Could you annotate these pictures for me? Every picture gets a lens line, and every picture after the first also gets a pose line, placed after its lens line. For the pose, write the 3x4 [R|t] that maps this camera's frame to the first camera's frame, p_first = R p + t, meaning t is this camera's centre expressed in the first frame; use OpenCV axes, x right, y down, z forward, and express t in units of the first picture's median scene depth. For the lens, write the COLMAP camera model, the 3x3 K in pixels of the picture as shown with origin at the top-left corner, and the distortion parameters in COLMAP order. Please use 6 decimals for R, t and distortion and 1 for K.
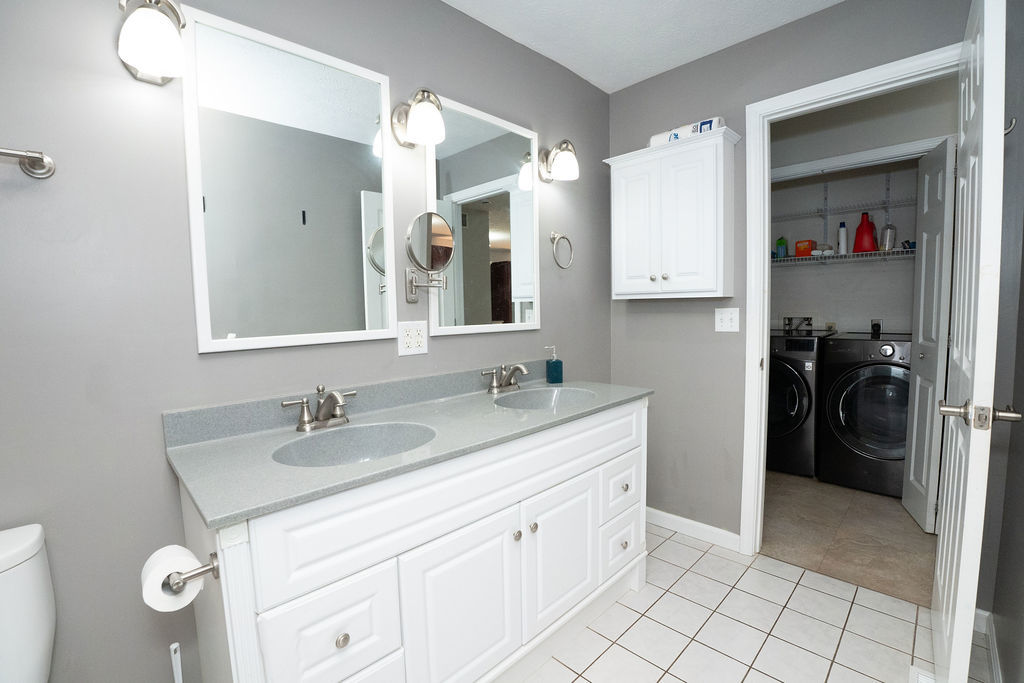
lens RADIAL K [[446.2, 0, 512.0], [0, 446.2, 341.5], [0, 0, 1]] dist [-0.061549, 0.011382]
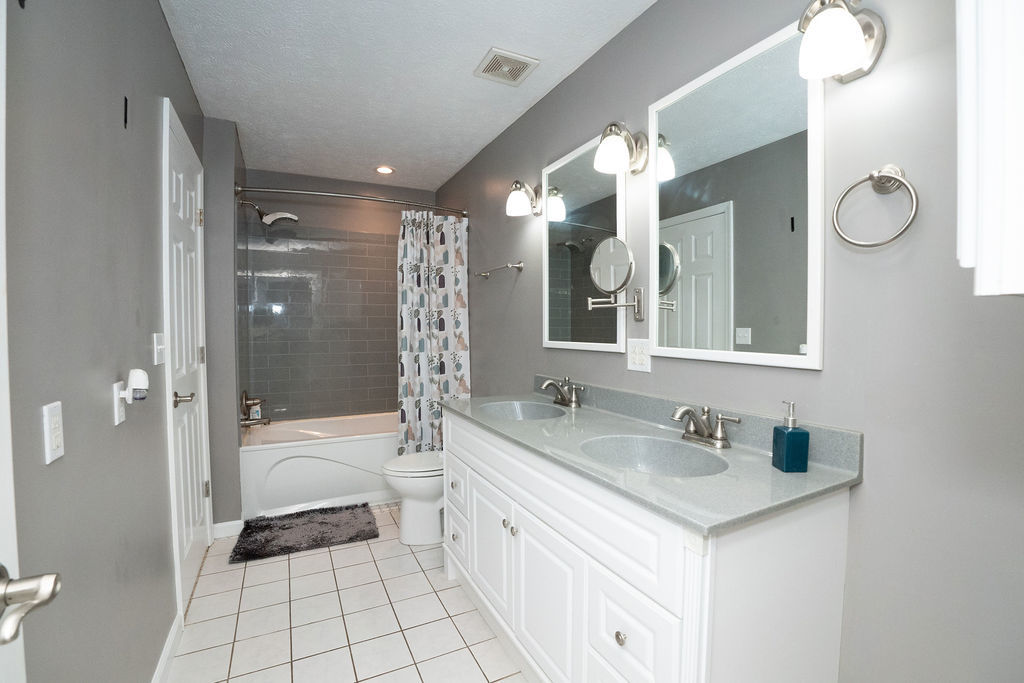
lens RADIAL K [[446.2, 0, 512.0], [0, 446.2, 341.5], [0, 0, 1]] dist [-0.061549, 0.011382]
pose [[-0.308398, 0.021062, -0.951024, 0.839182], [-0.098817, 0.993637, 0.054050, -0.065144], [0.946111, 0.110646, -0.304354, 1.016107]]
